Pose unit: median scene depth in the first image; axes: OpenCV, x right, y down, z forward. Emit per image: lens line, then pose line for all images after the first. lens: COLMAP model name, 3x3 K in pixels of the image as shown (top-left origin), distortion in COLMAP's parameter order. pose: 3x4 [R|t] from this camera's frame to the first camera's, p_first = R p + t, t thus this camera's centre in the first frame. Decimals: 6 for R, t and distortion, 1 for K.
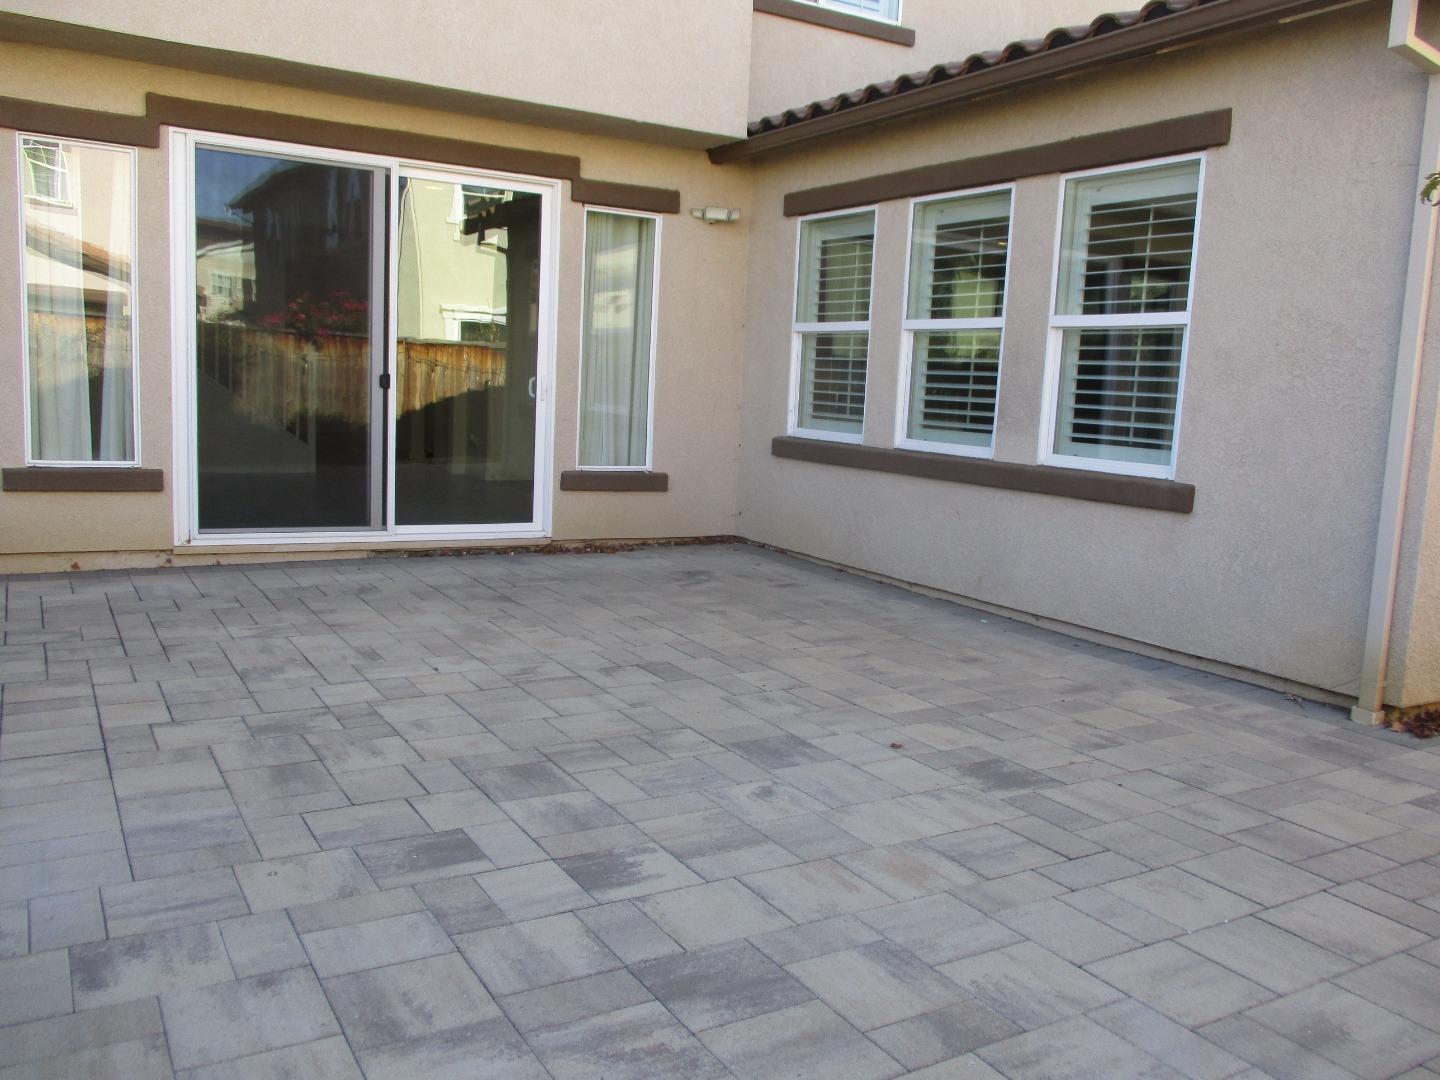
lens RADIAL K [[1195.8, 0, 725.1], [0, 1195.8, 554.3], [0, 0, 1]] dist [-0.026538, 0.008290]
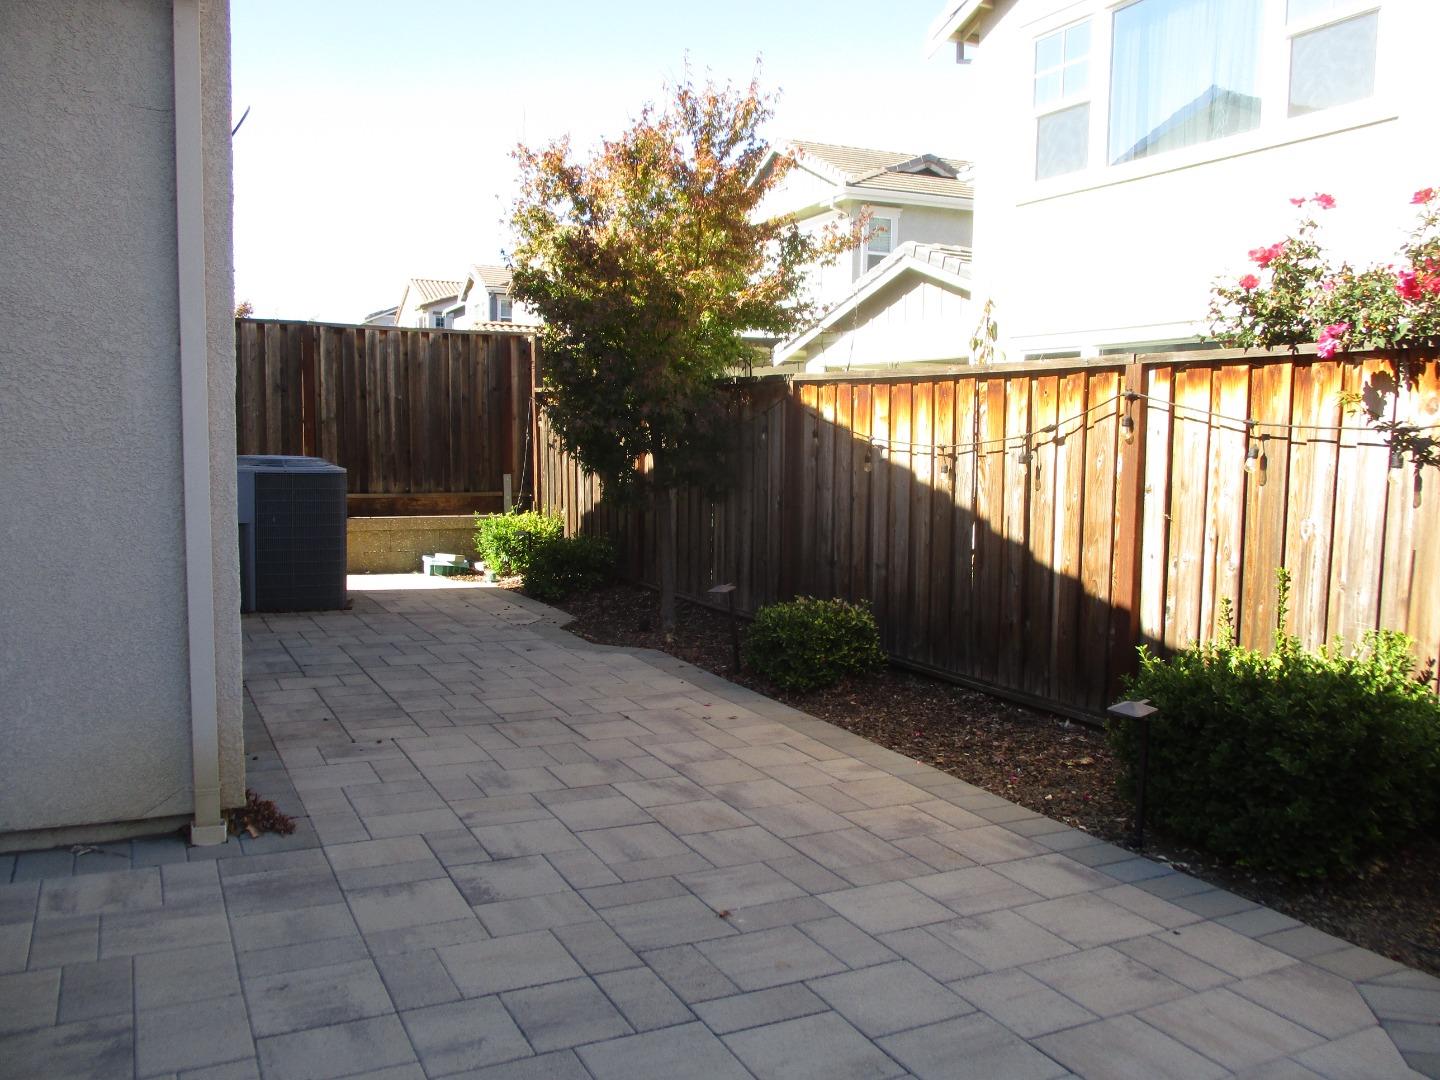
lens RADIAL K [[1195.8, 0, 725.1], [0, 1195.8, 554.3], [0, 0, 1]] dist [-0.026538, 0.008290]
pose [[0.038506, -0.139853, 0.989423, -0.200140], [0.115139, 0.984184, 0.134631, -0.116310], [-0.992603, 0.108738, 0.053999, 0.660929]]
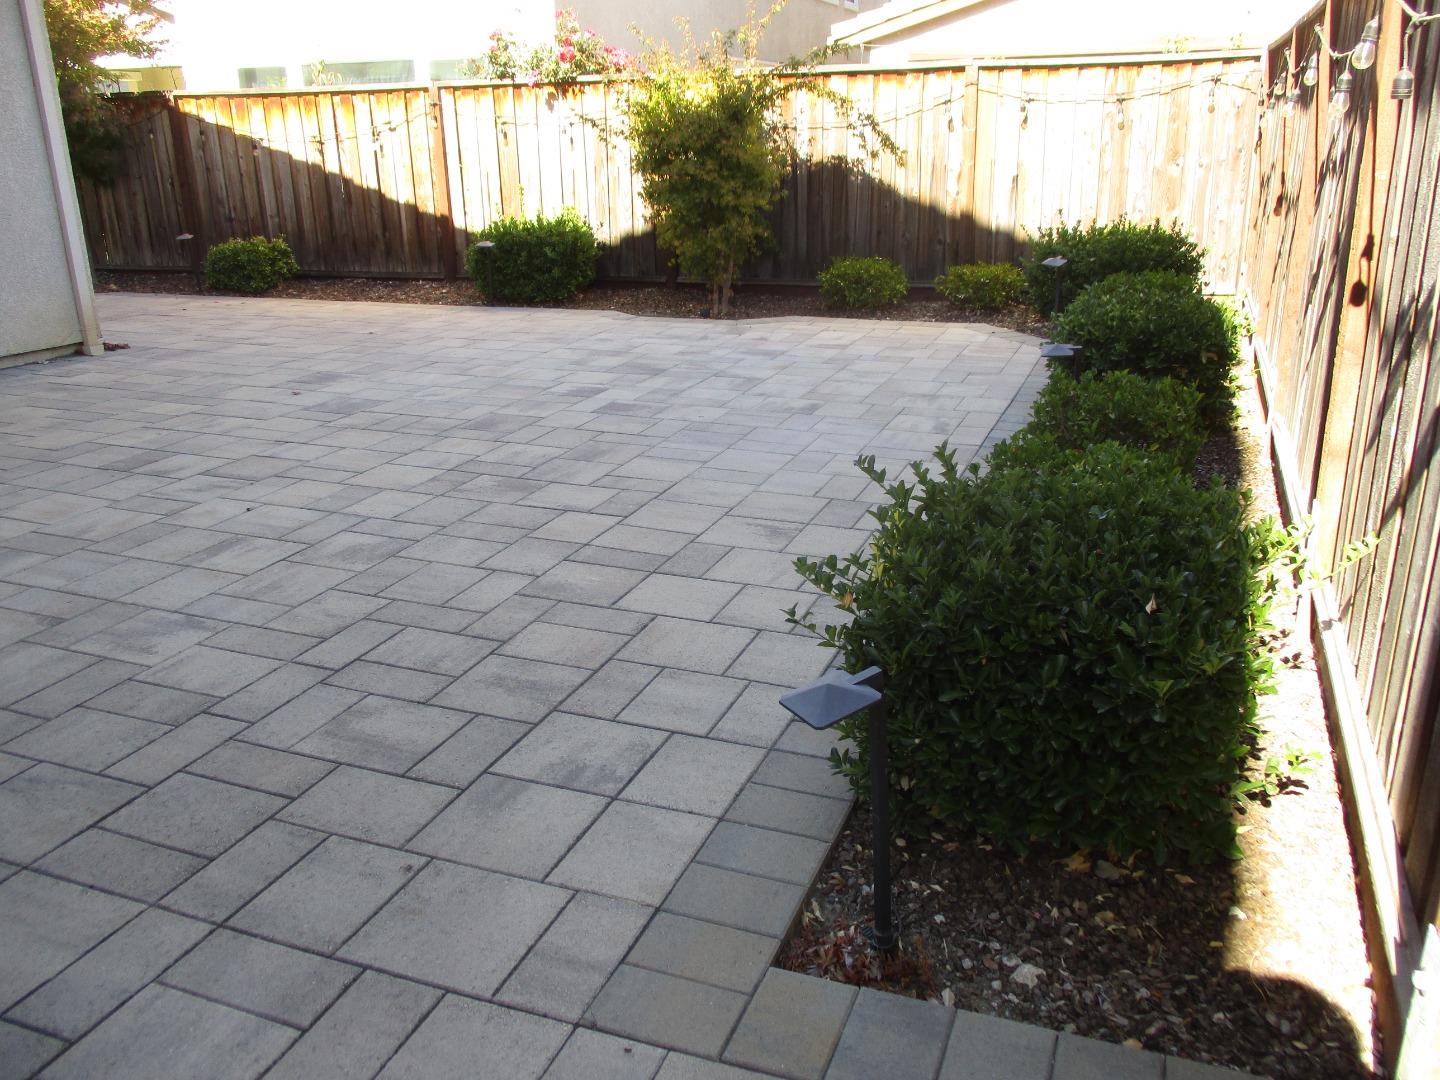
lens RADIAL K [[1197.4, 0, 715.4], [0, 1197.4, 548.6], [0, 0, 1]] dist [-0.002917, -0.032264]
pose [[-0.628741, -0.285559, 0.723285, -1.226894], [0.093544, 0.895603, 0.434908, -0.245246], [-0.771968, 0.341103, -0.536390, 1.396277]]
